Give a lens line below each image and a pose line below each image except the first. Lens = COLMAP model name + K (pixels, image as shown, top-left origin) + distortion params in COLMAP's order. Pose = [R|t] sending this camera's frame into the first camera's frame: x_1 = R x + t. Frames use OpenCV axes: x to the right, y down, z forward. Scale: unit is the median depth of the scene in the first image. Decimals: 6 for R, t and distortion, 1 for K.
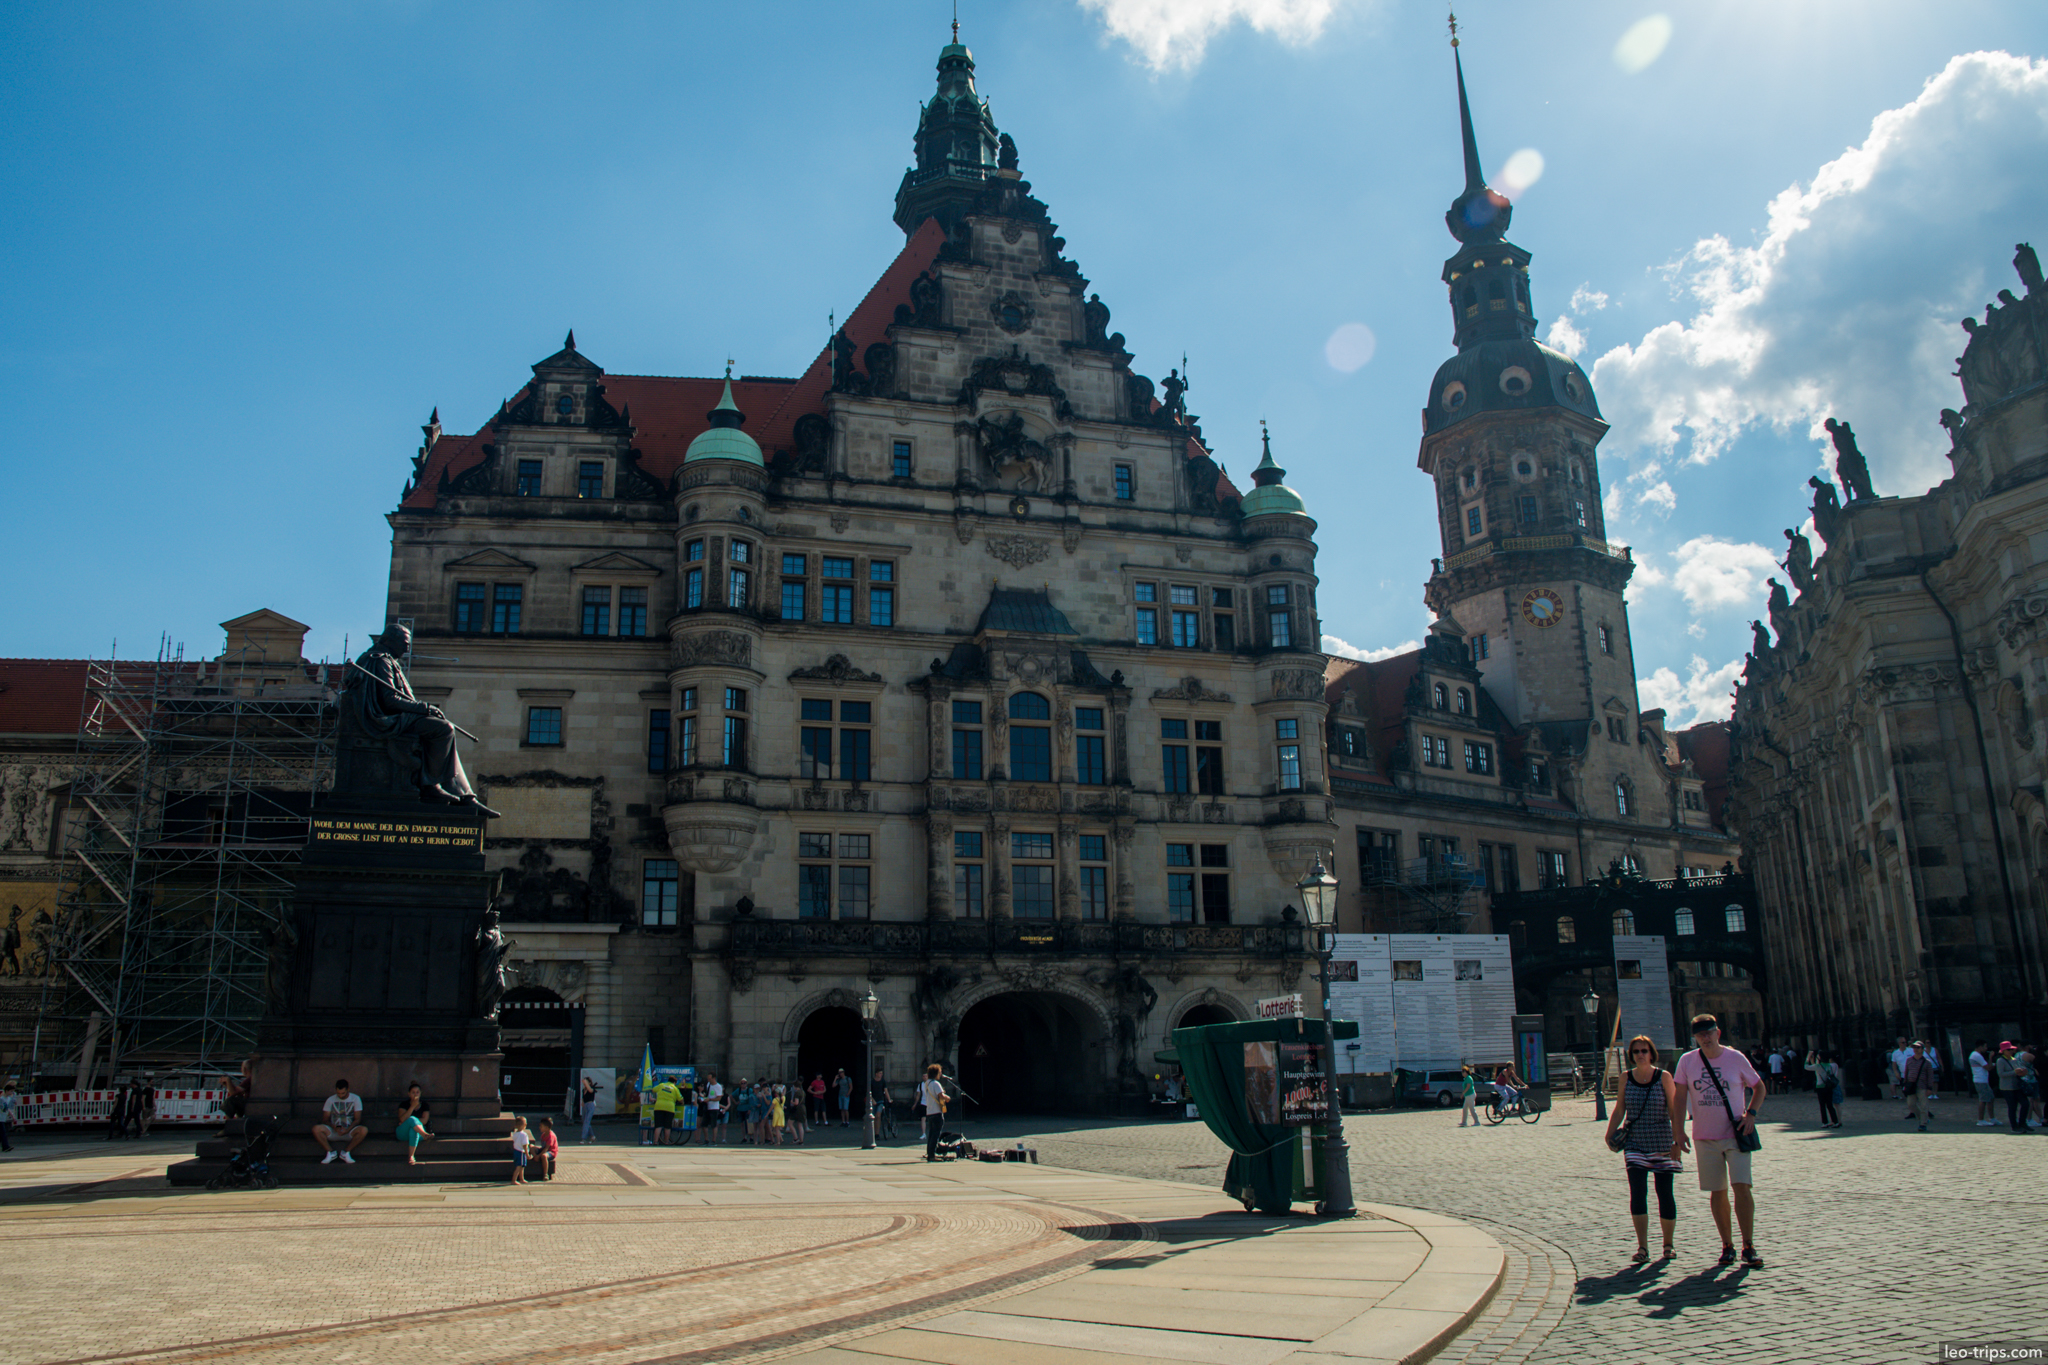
lens RADIAL K [[1498.3, 0, 1024.0], [0, 1498.3, 682.5], [0, 0, 1]] dist [-0.123159, 0.000728]
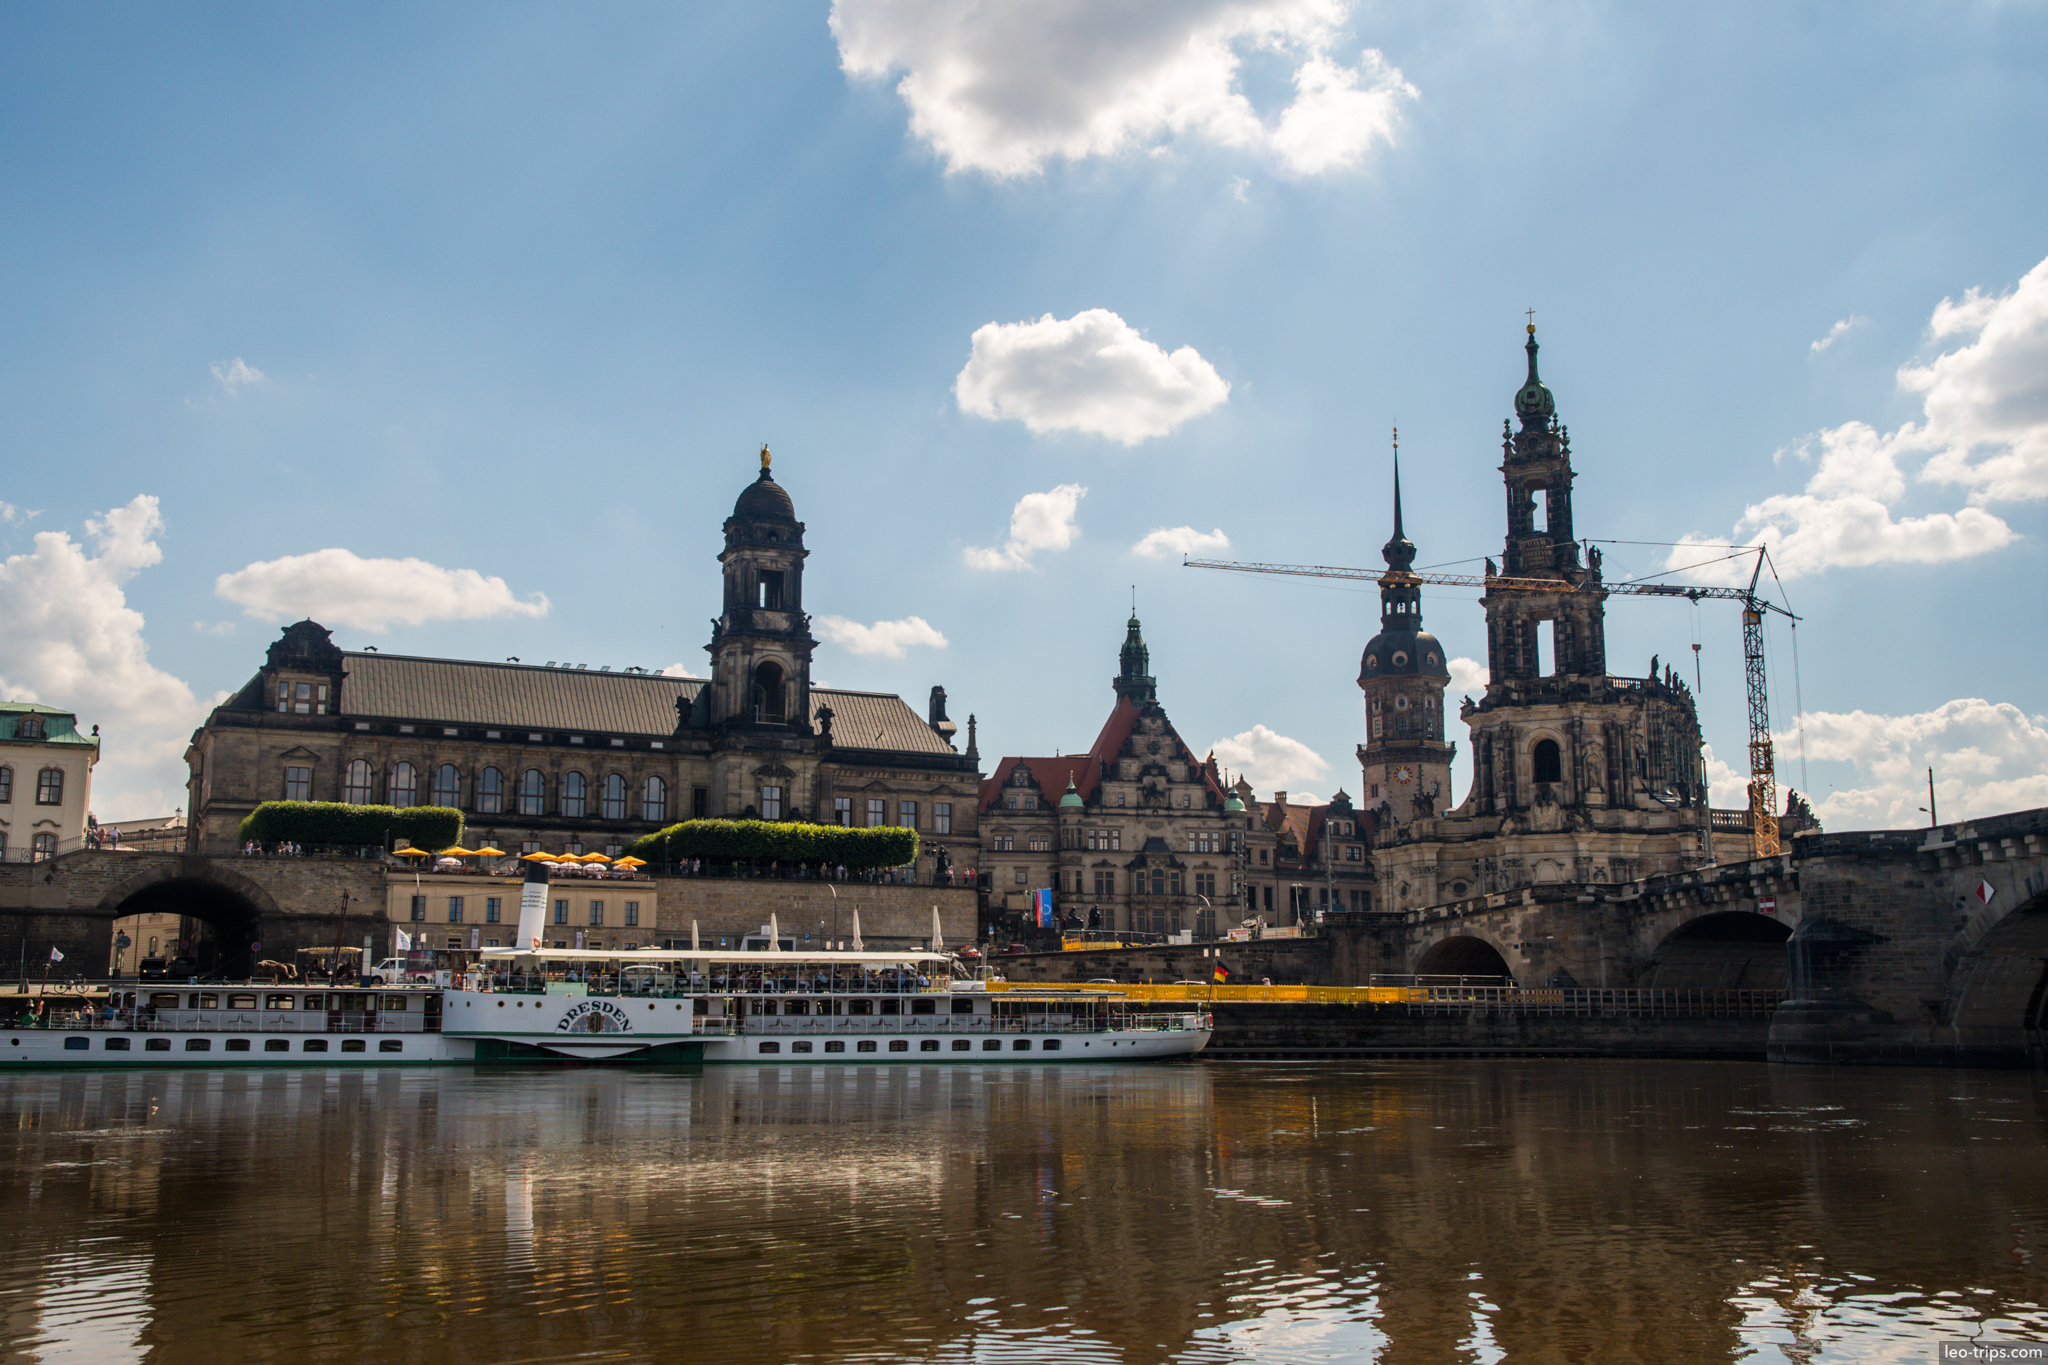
lens RADIAL K [[1960.1, 0, 1024.0], [0, 1960.1, 682.5], [0, 0, 1]] dist [-0.009411, -0.001363]
pose [[0.997509, 0.008585, -0.070012, 0.008657], [-0.002893, 0.996709, 0.081007, -0.775396], [0.070477, -0.080603, 0.994252, -3.455801]]
